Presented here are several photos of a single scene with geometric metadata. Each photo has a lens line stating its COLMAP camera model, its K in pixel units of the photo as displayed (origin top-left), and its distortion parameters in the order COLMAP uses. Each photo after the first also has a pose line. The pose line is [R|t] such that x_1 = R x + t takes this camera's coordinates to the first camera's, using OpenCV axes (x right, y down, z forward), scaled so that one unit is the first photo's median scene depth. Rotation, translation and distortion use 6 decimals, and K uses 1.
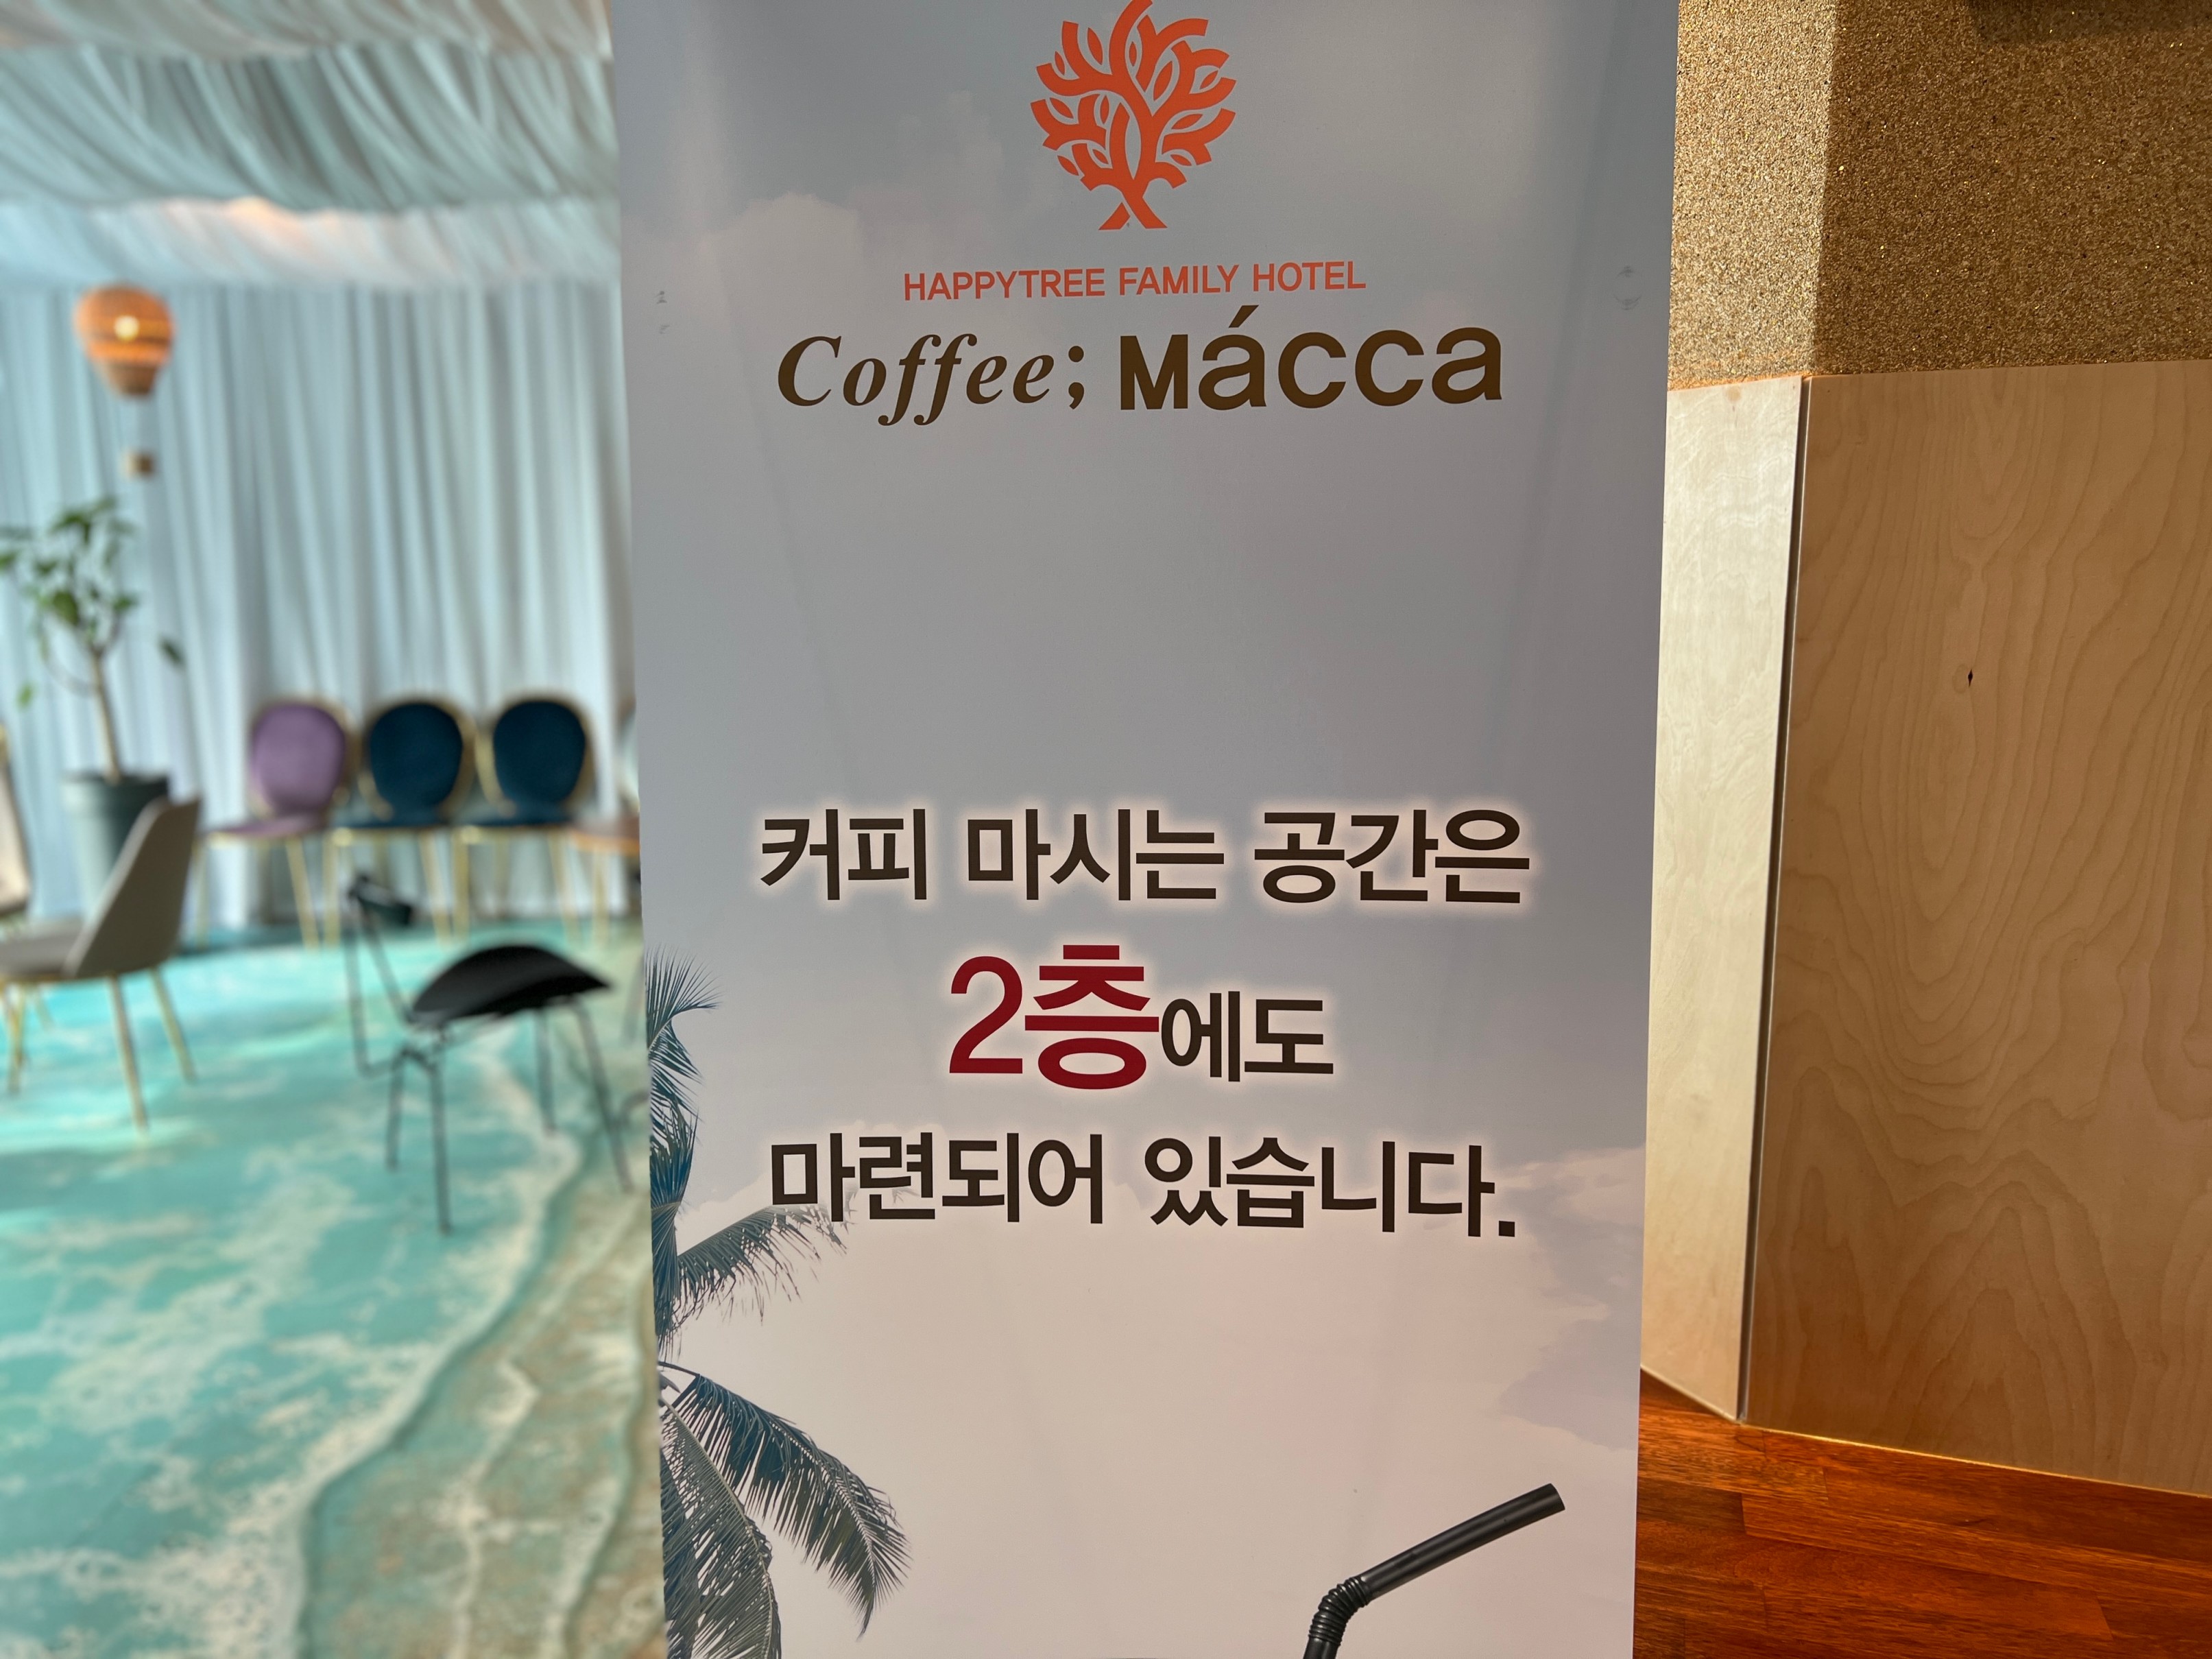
lens RADIAL K [[1638.1, 0, 1122.9], [0, 1638.1, 852.7], [0, 0, 1]] dist [0.055136, -0.068518]
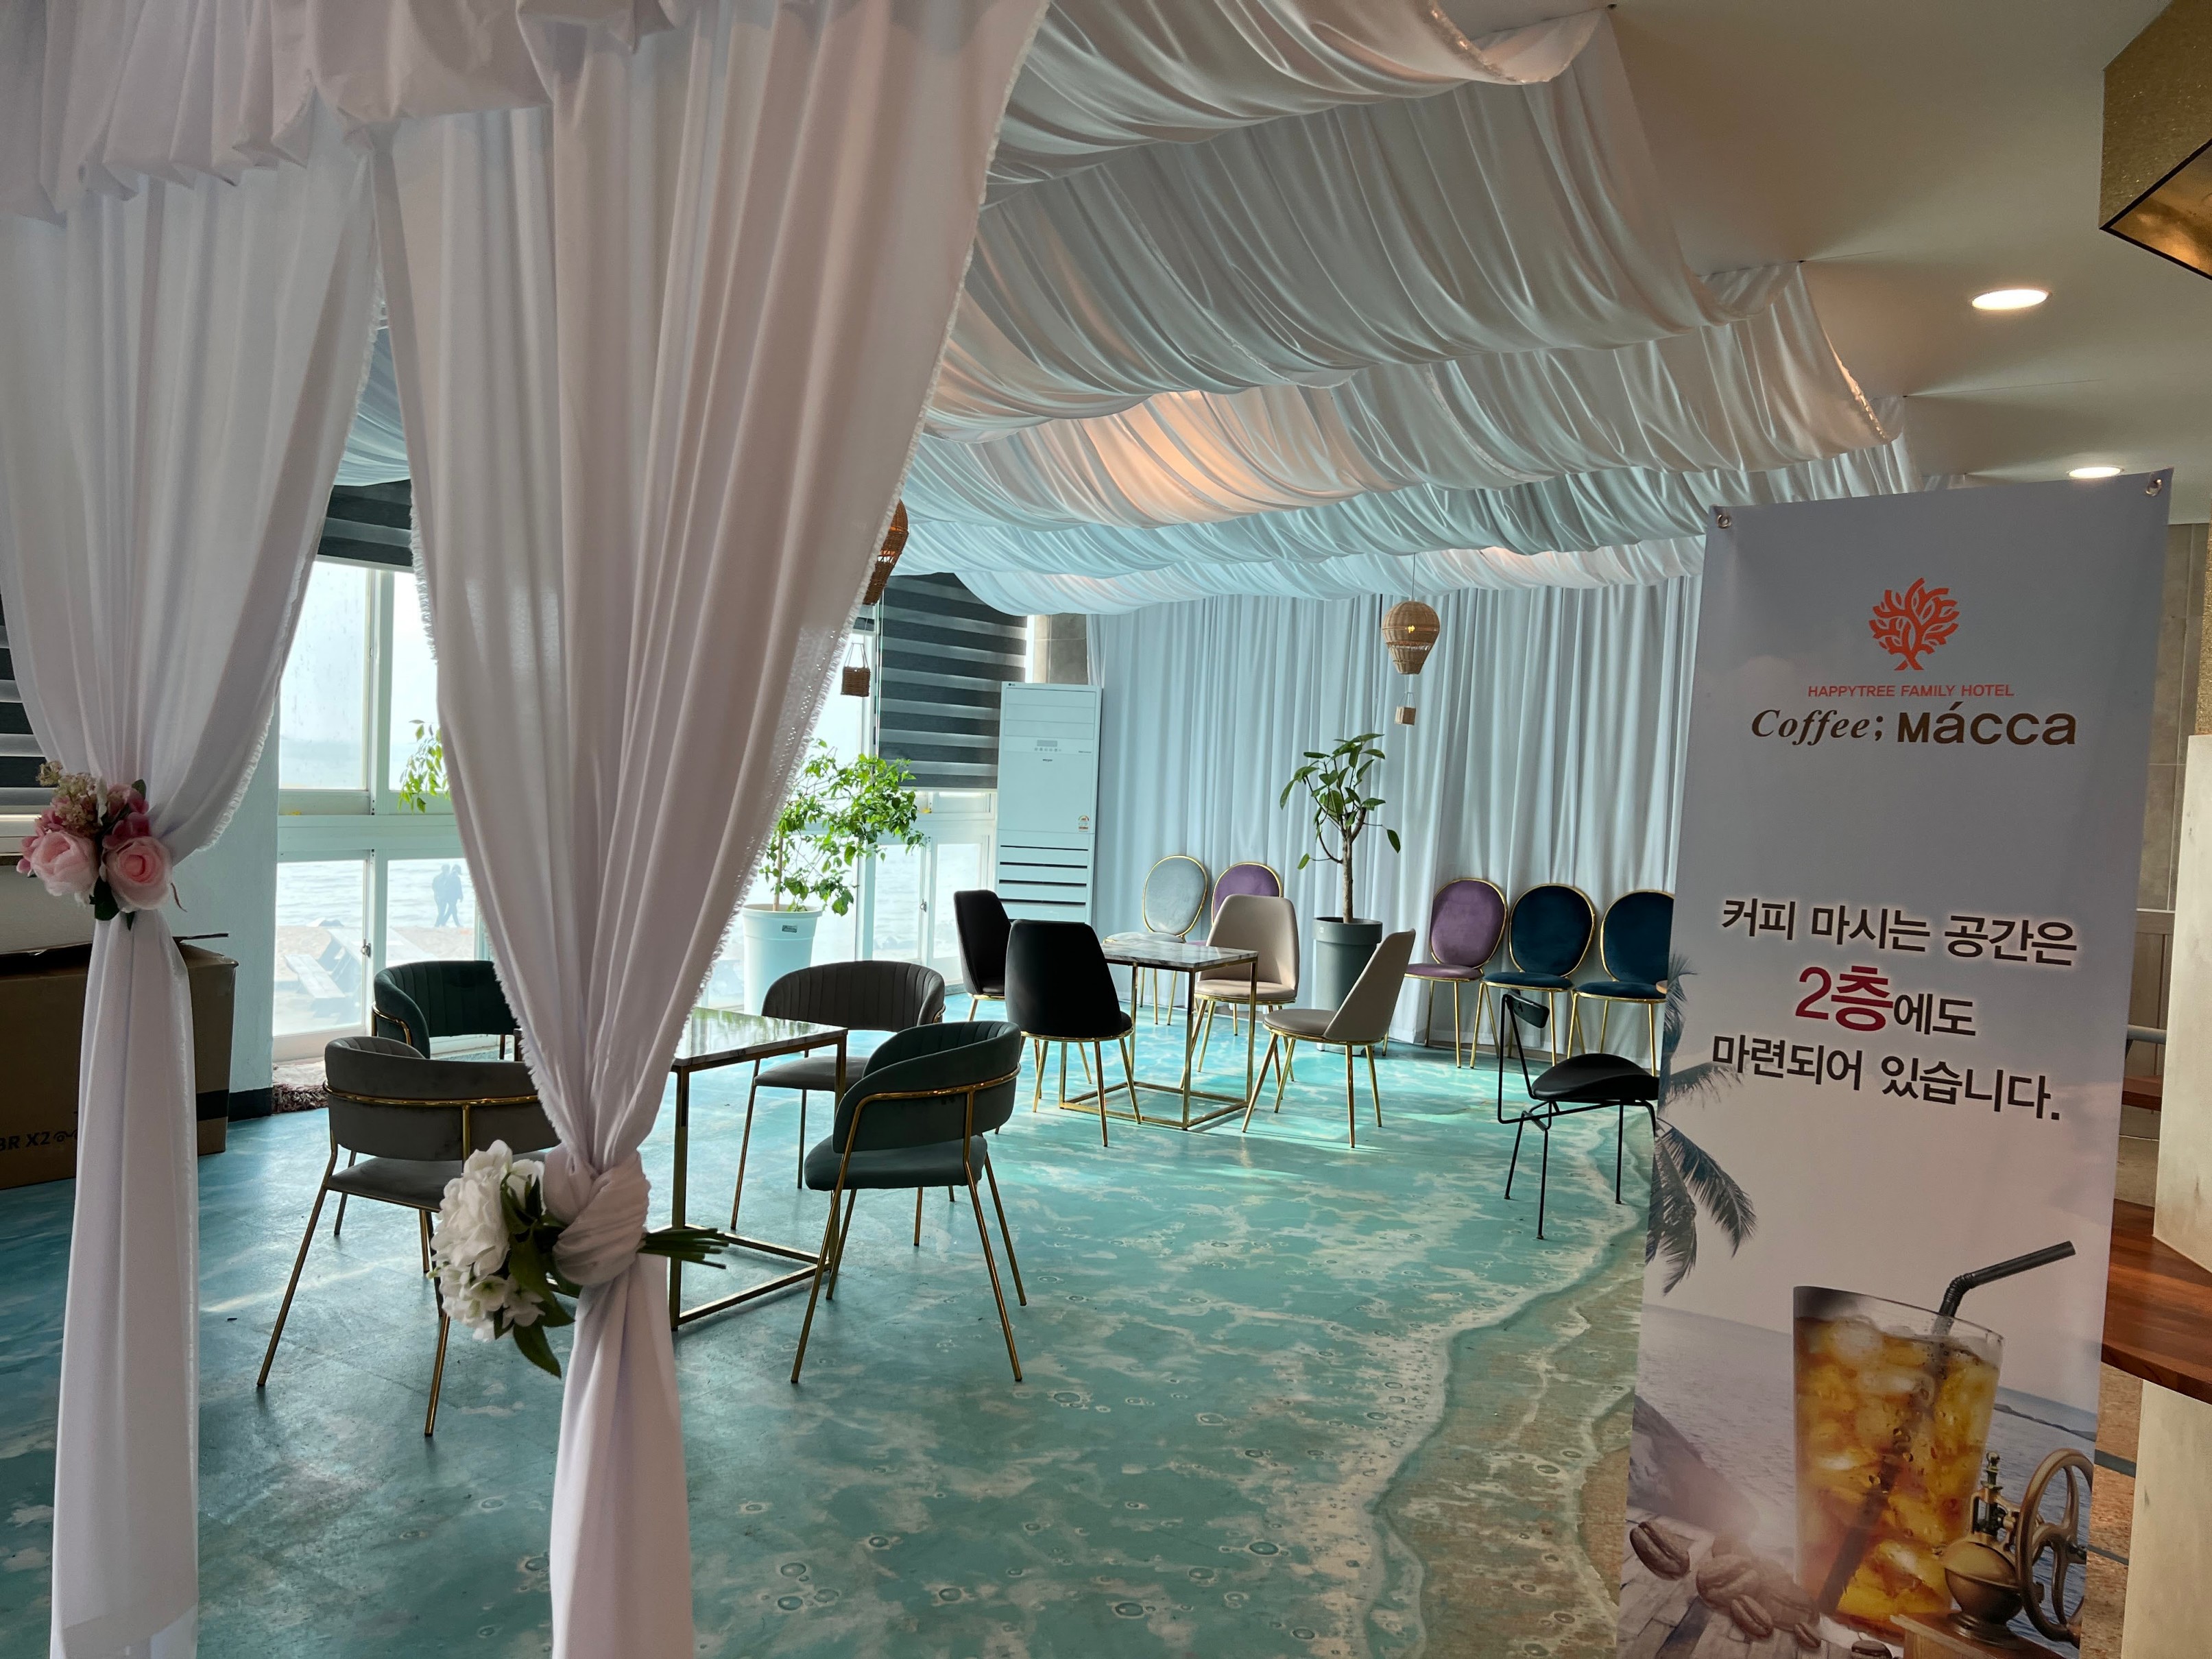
lens RADIAL K [[1984.2, 0, 958.8], [0, 1984.2, 837.1], [0, 0, 1]] dist [0.060256, -0.097796]
pose [[0.775615, 0.062157, -0.628138, 0.723793], [-0.153522, 0.983833, -0.092212, 0.321024], [0.612252, 0.167955, 0.772618, -1.921824]]
